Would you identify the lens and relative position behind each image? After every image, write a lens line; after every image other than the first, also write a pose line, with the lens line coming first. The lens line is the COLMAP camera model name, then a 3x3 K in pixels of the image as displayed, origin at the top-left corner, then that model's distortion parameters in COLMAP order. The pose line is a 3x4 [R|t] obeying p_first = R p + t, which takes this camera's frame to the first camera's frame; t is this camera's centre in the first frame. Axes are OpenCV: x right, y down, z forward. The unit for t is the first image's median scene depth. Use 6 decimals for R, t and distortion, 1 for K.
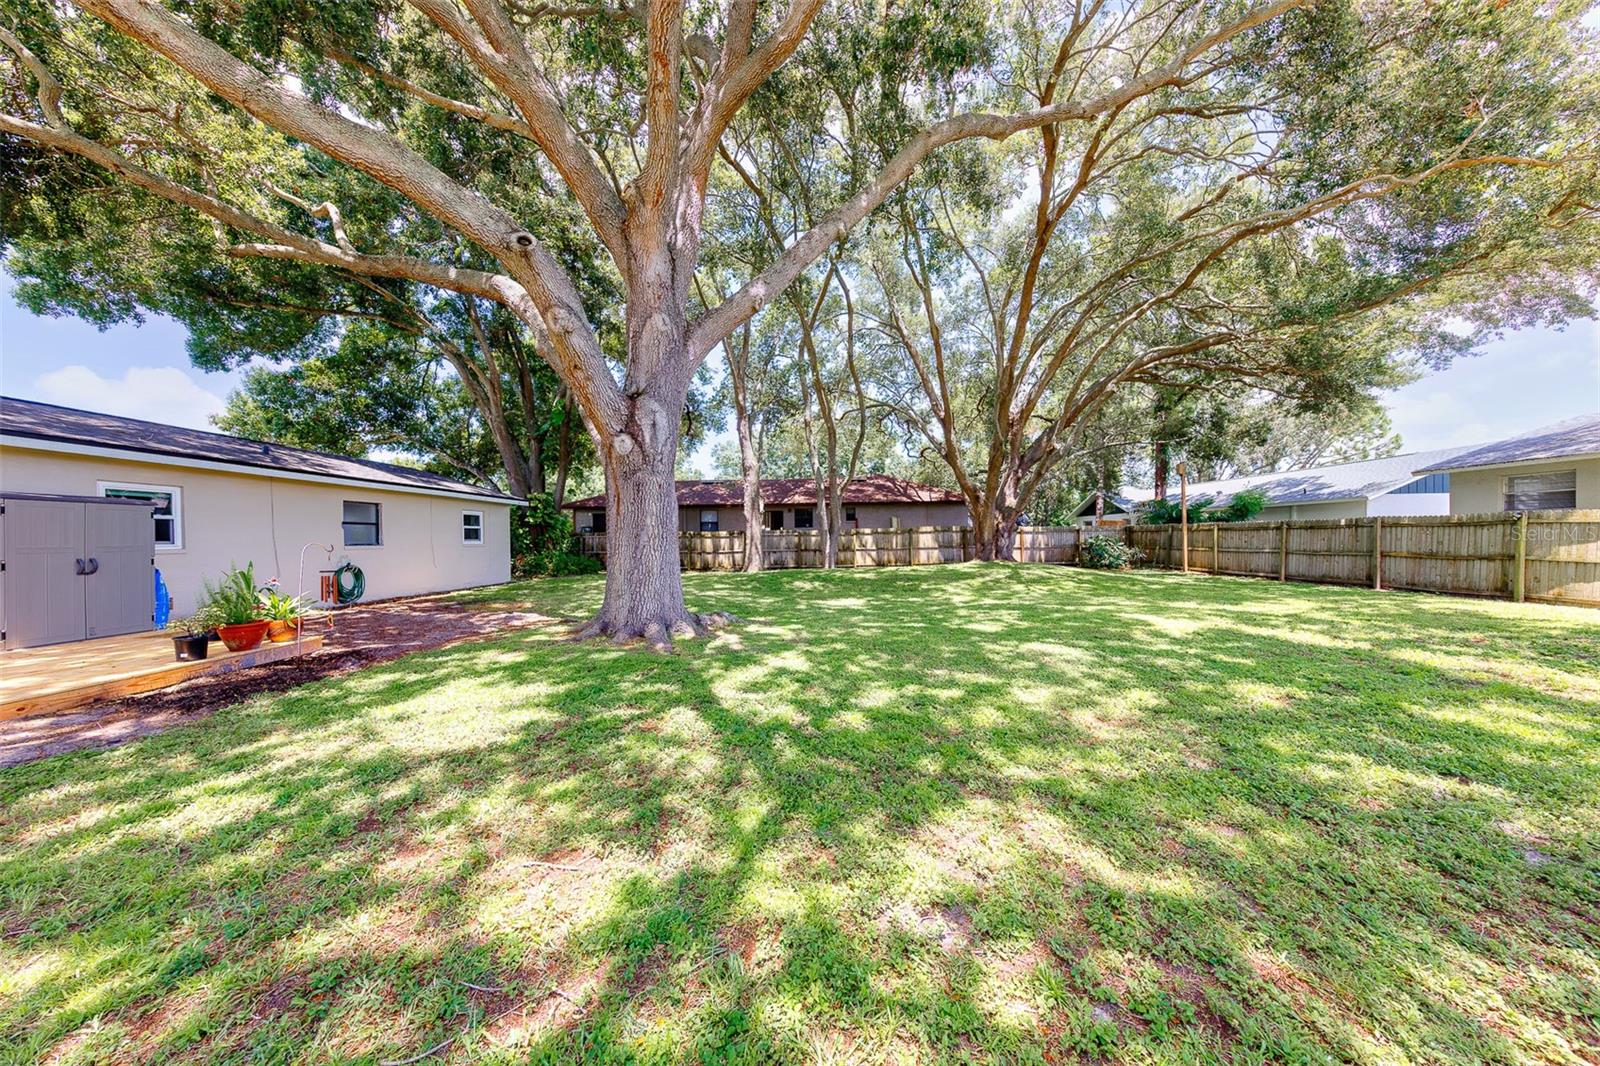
lens RADIAL K [[507.2, 0, 810.1], [0, 507.2, 529.3], [0, 0, 1]] dist [0.009557, -0.000073]
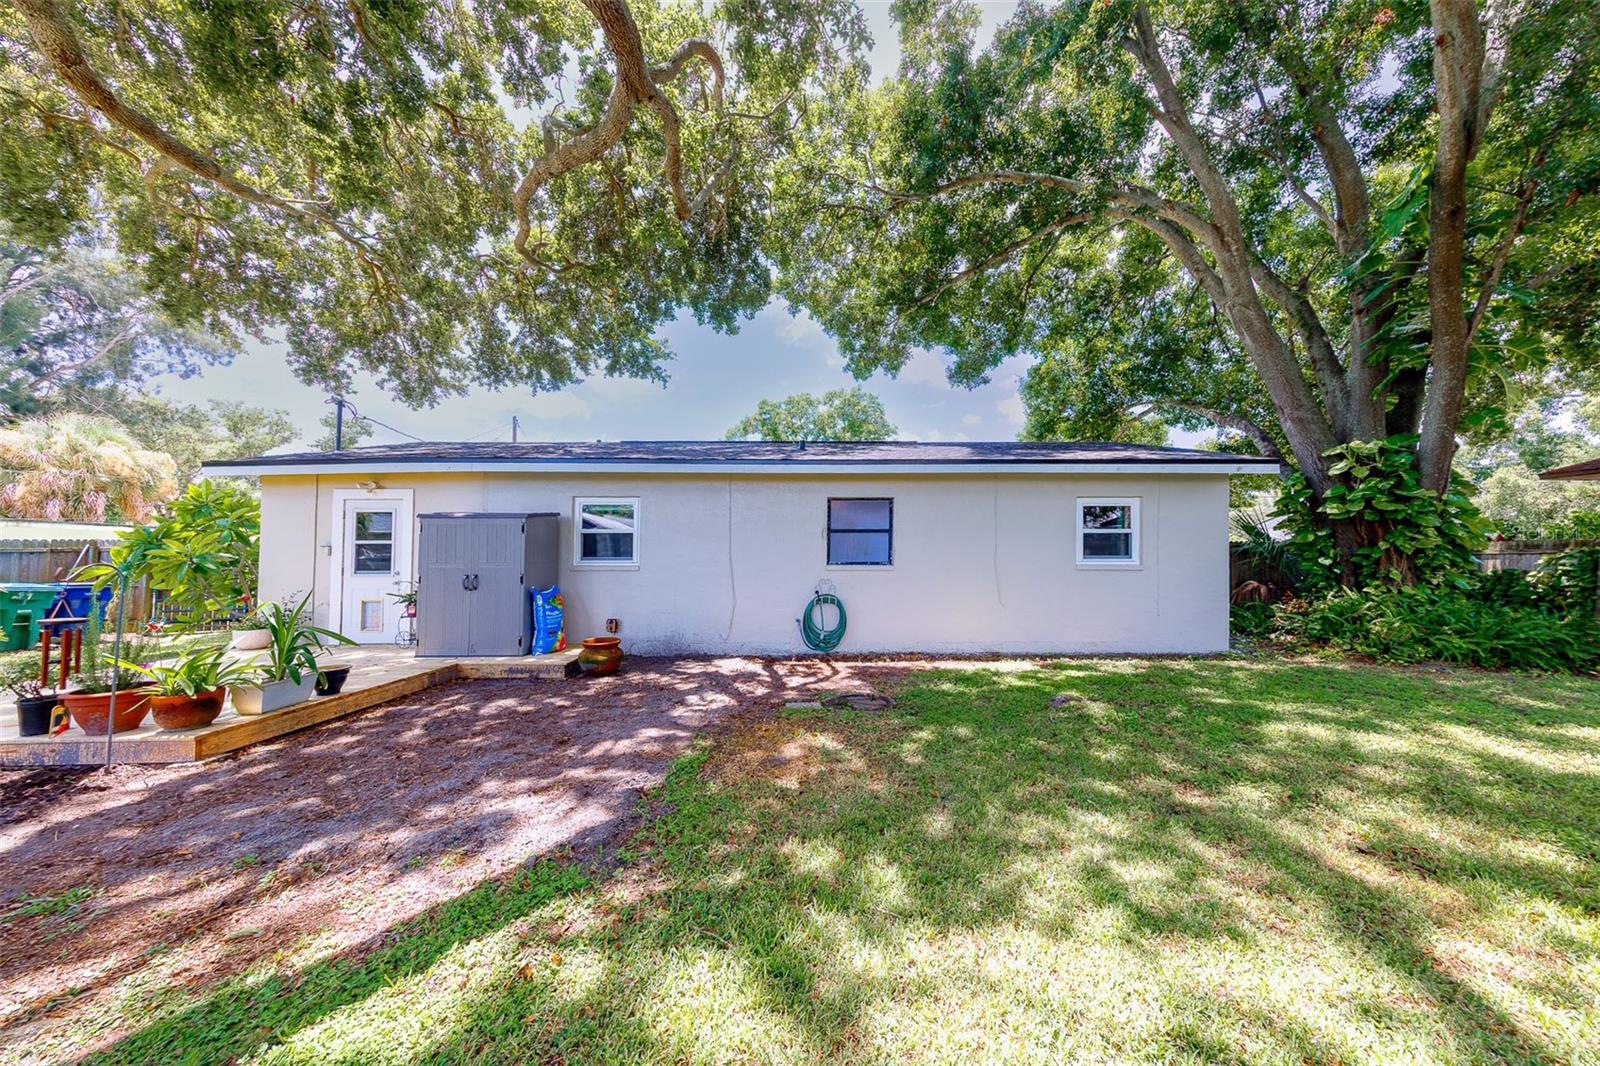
lens RADIAL K [[513.8, 0, 823.3], [0, 513.8, 560.5], [0, 0, 1]] dist [0.000317, 0.001772]
pose [[0.018645, 0.012674, -0.999746, -0.135047], [0.021688, 0.999679, 0.013078, 0.009650], [0.999591, -0.021927, 0.018364, 0.572472]]
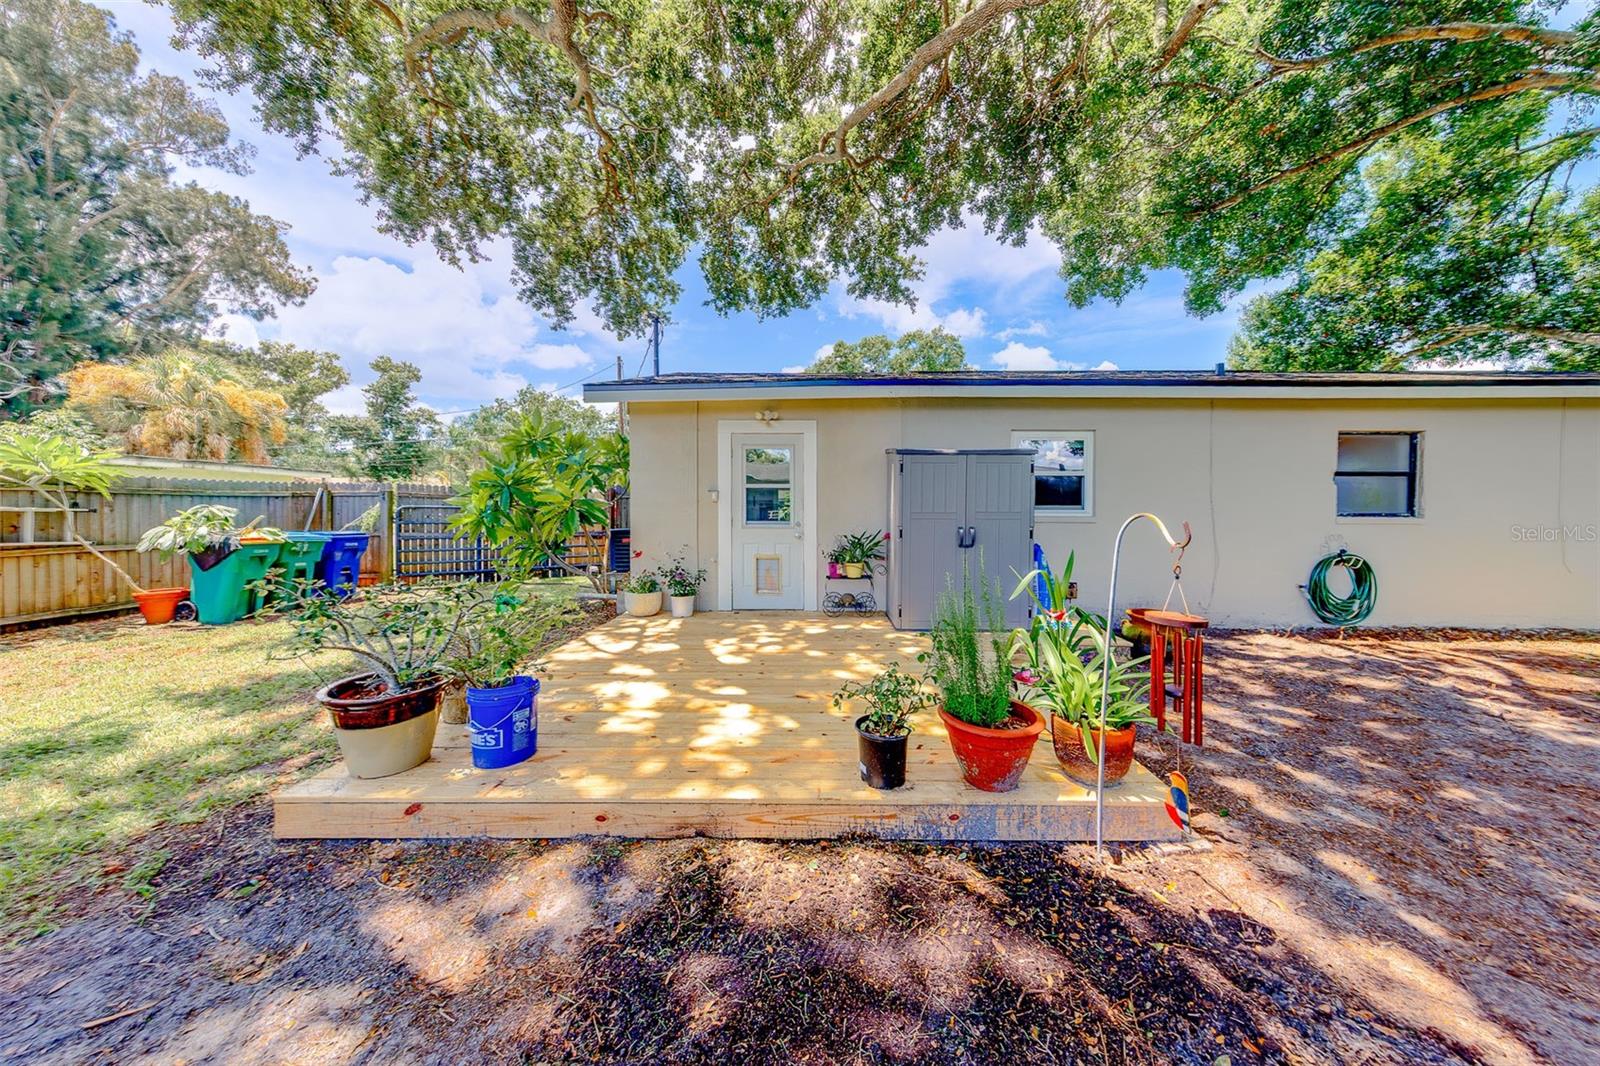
lens RADIAL K [[507.2, 0, 810.1], [0, 507.2, 529.3], [0, 0, 1]] dist [0.009557, -0.000073]
pose [[-0.002769, 0.051447, -0.998672, -0.218208], [0.017241, 0.998530, 0.051392, 0.004864], [0.999848, -0.017075, -0.003652, 0.263597]]
